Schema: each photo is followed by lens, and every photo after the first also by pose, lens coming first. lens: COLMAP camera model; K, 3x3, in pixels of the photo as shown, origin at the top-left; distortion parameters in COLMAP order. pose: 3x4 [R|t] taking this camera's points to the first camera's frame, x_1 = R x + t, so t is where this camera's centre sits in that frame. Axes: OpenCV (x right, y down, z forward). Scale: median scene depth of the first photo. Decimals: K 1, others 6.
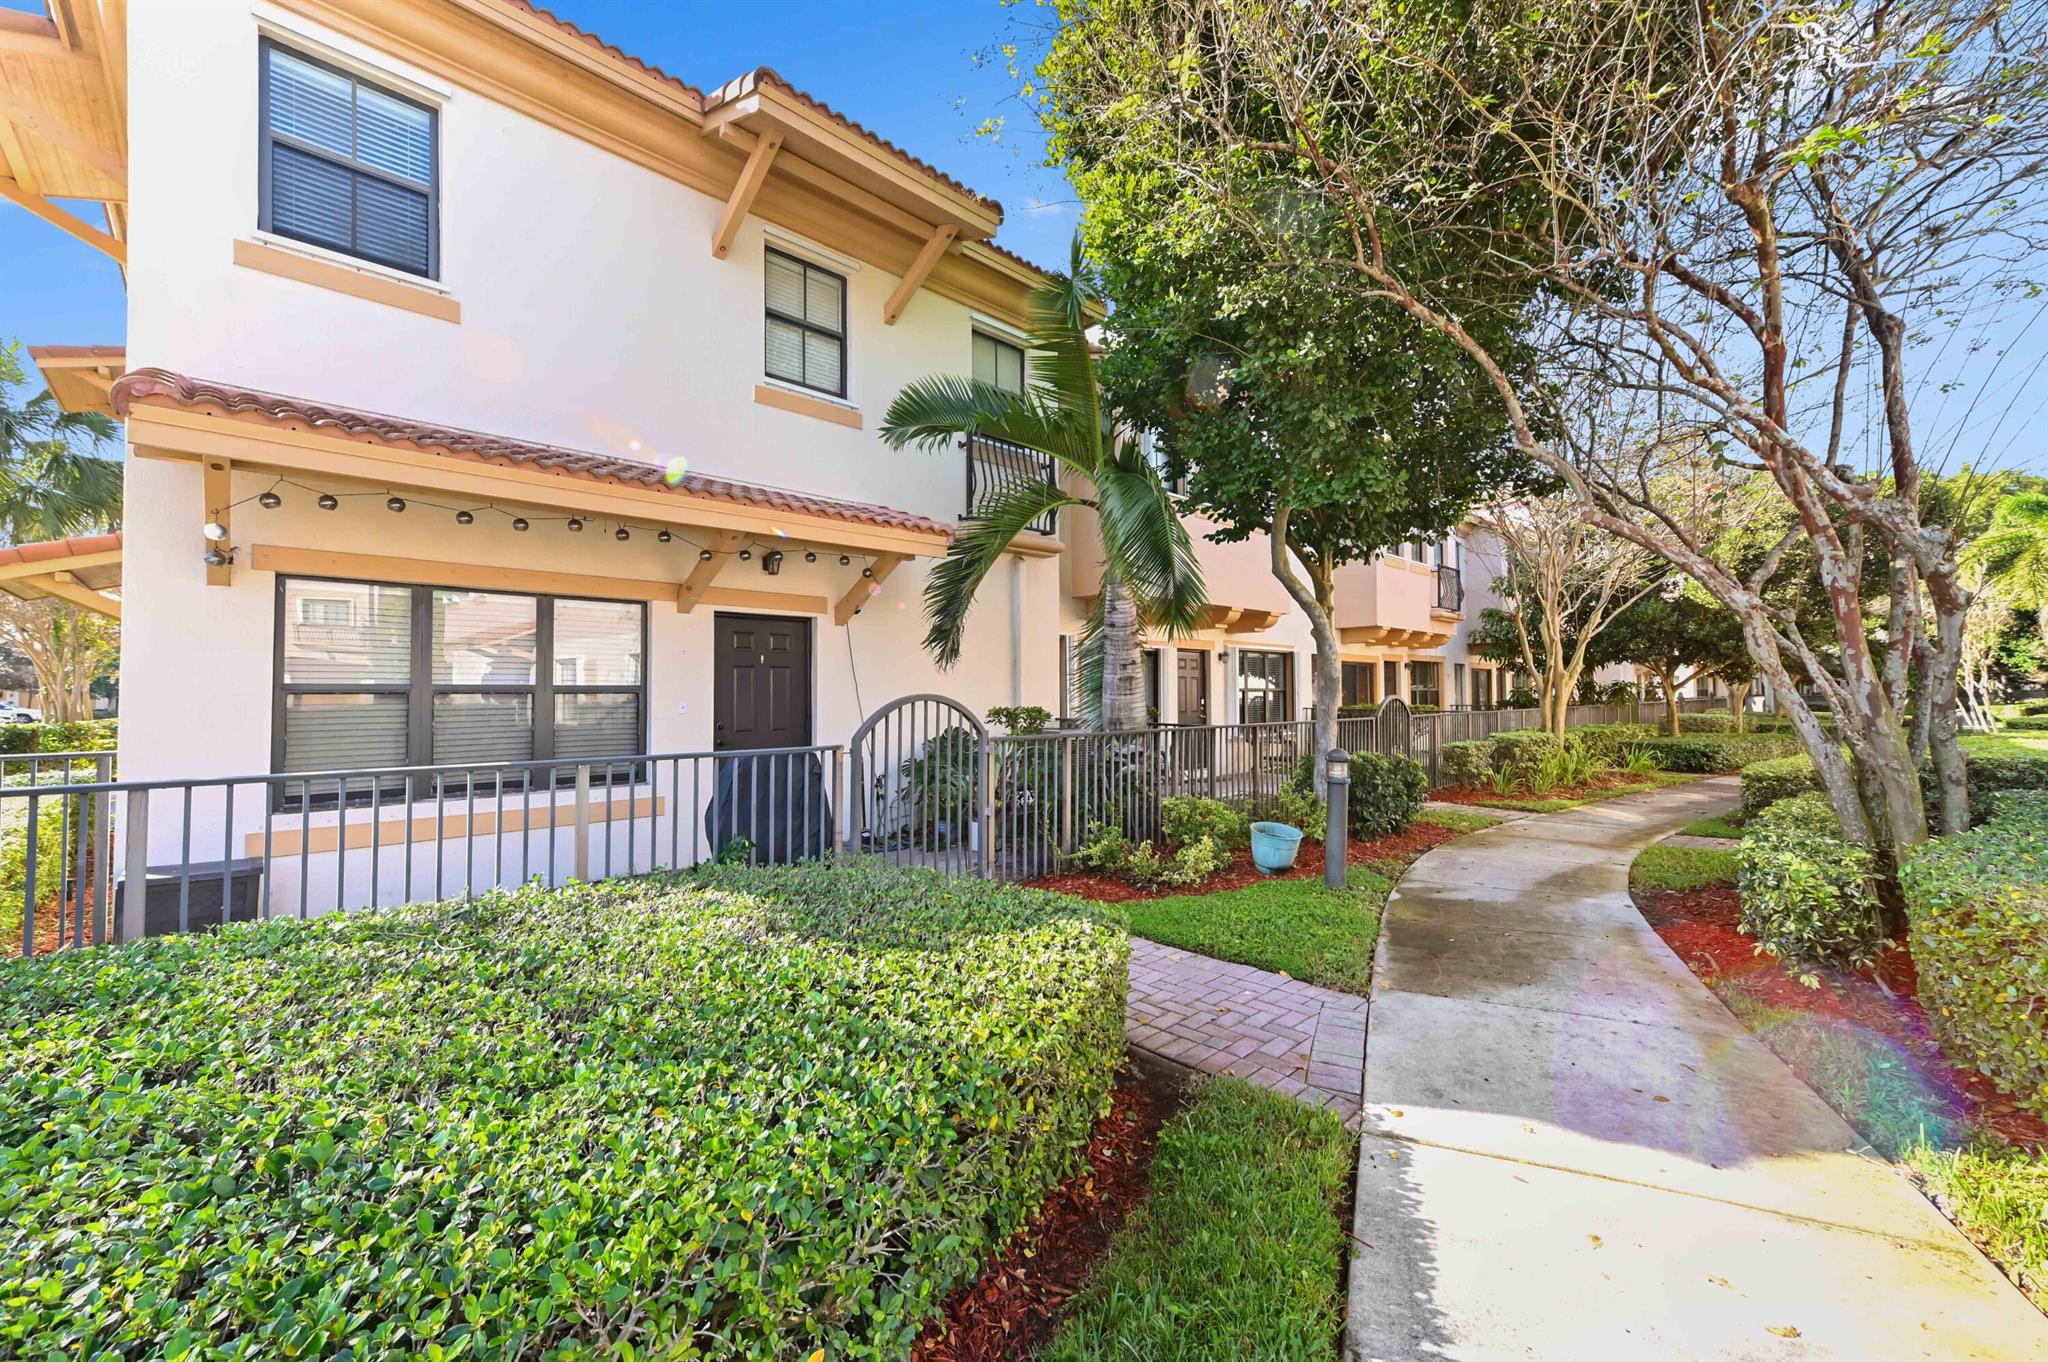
lens RADIAL K [[805.9, 0, 1024.0], [0, 805.9, 681.0], [0, 0, 1]] dist [0.000683, 0.000139]
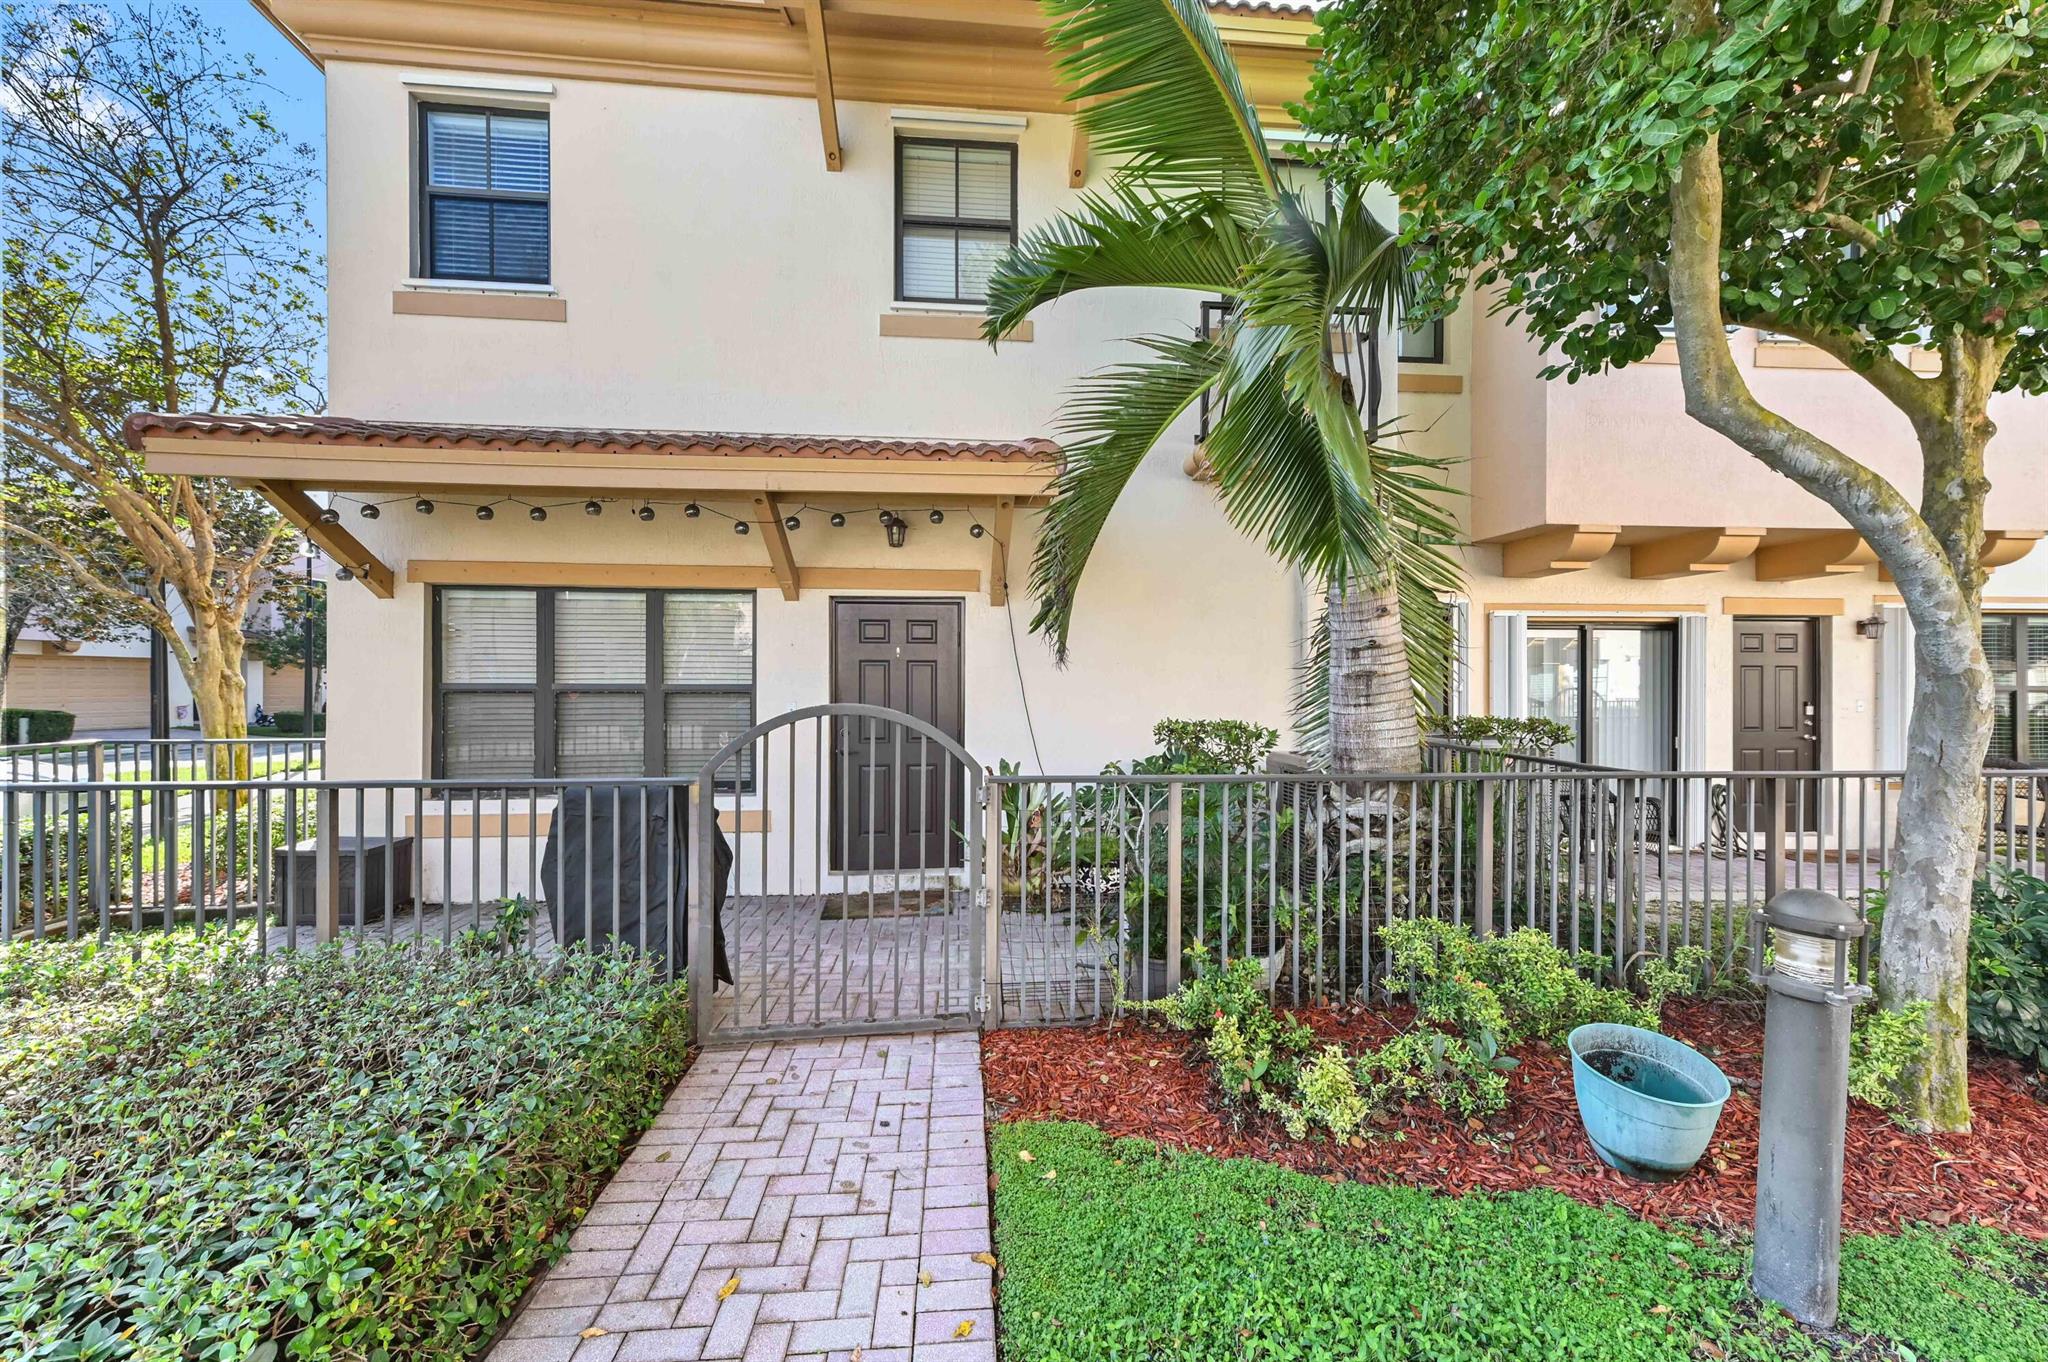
lens RADIAL K [[807.8, 0, 1024.0], [0, 807.8, 681.0], [0, 0, 1]] dist [0.011609, -0.000039]
pose [[0.775716, 0.004065, -0.631069, 0.317897], [0.004444, 0.999919, 0.011904, -0.007227], [0.631067, -0.012039, 0.775635, 0.486079]]
